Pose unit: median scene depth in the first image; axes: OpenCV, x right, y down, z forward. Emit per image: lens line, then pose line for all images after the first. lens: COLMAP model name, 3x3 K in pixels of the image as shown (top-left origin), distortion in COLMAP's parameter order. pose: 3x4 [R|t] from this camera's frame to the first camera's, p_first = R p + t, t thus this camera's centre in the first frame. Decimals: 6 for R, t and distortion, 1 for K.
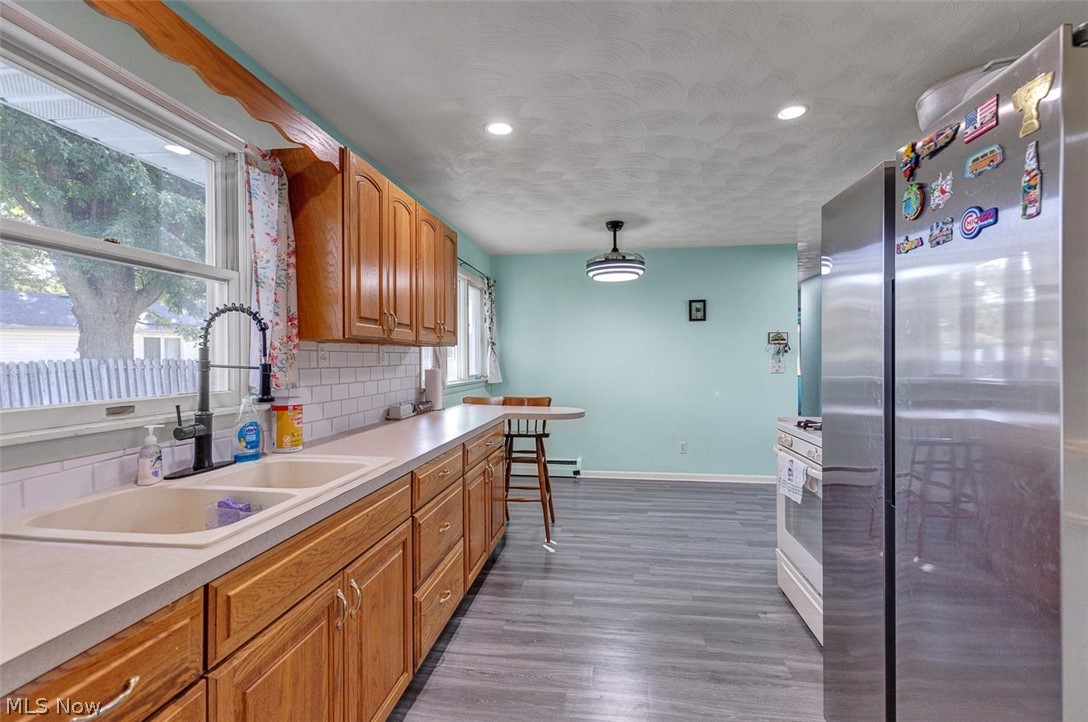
lens RADIAL K [[493.5, 0, 544.0], [0, 493.5, 361.0], [0, 0, 1]] dist [0.007391, -0.000064]
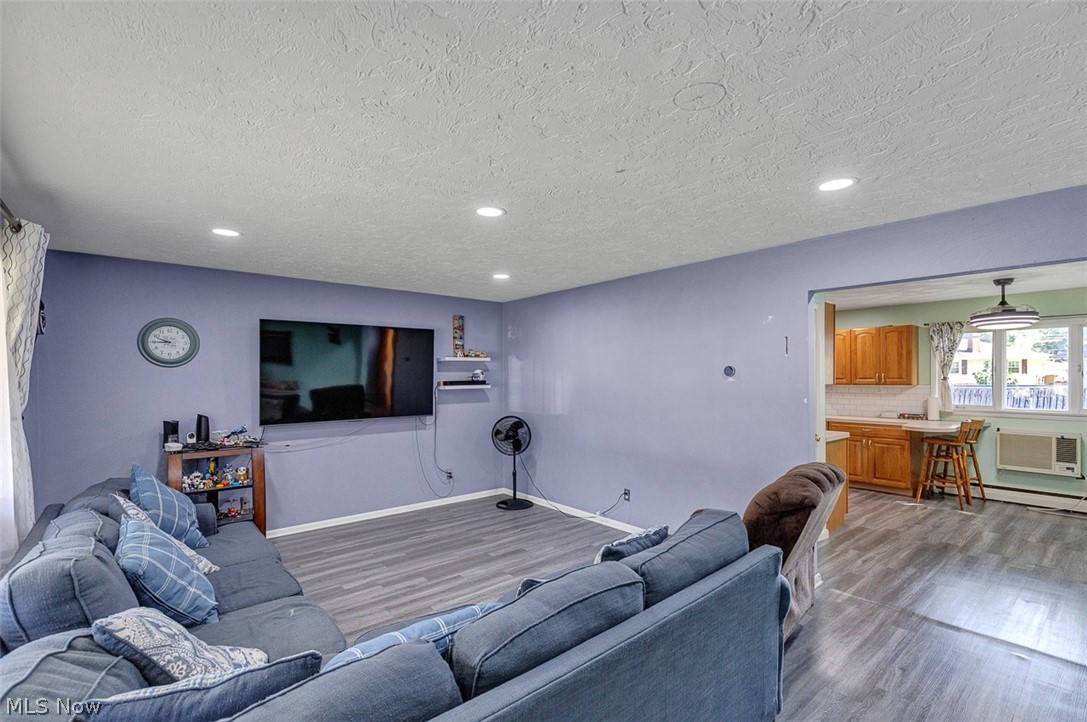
lens RADIAL K [[496.5, 0, 543.0], [0, 496.5, 376.5], [0, 0, 1]] dist [0.000851, 0.000228]
pose [[-0.667250, 0.007733, -0.744794, 2.813389], [0.006307, 0.999969, 0.004732, -0.103885], [0.744807, -0.001540, -0.667278, 1.591309]]
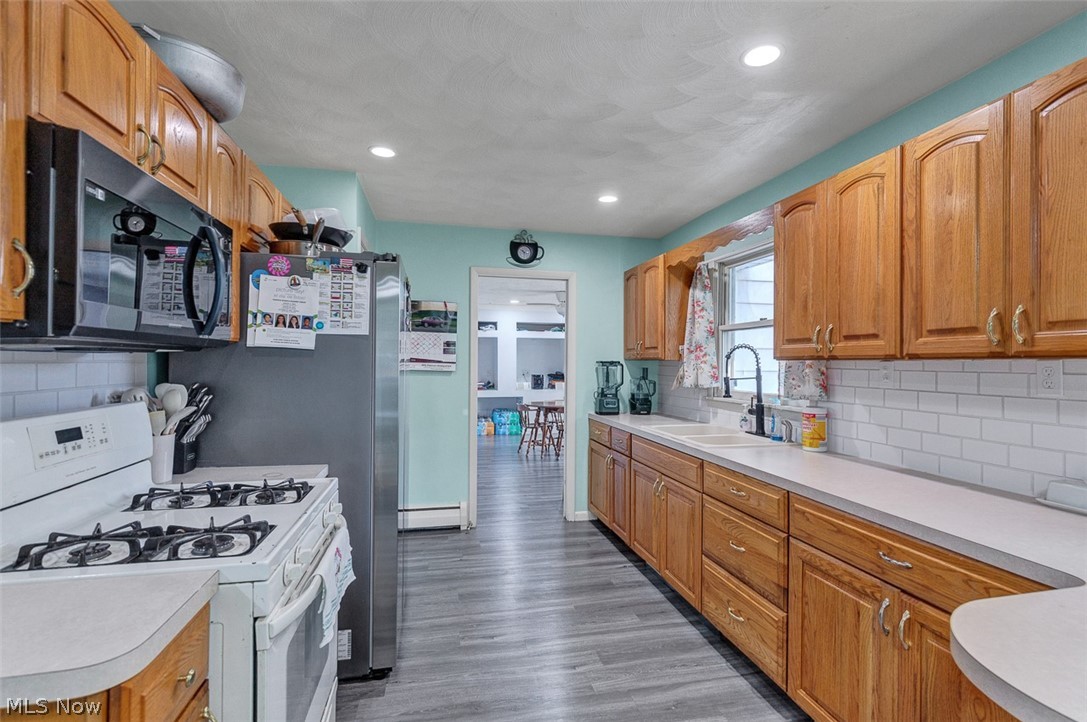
lens RADIAL K [[507.8, 0, 549.1], [0, 507.8, 364.2], [0, 0, 1]] dist [0.005555, -0.000162]
pose [[-0.934175, -0.000650, -0.356816, 0.437309], [-0.003838, 0.999959, 0.008226, -0.033071], [0.356796, 0.009054, -0.934139, 1.529190]]
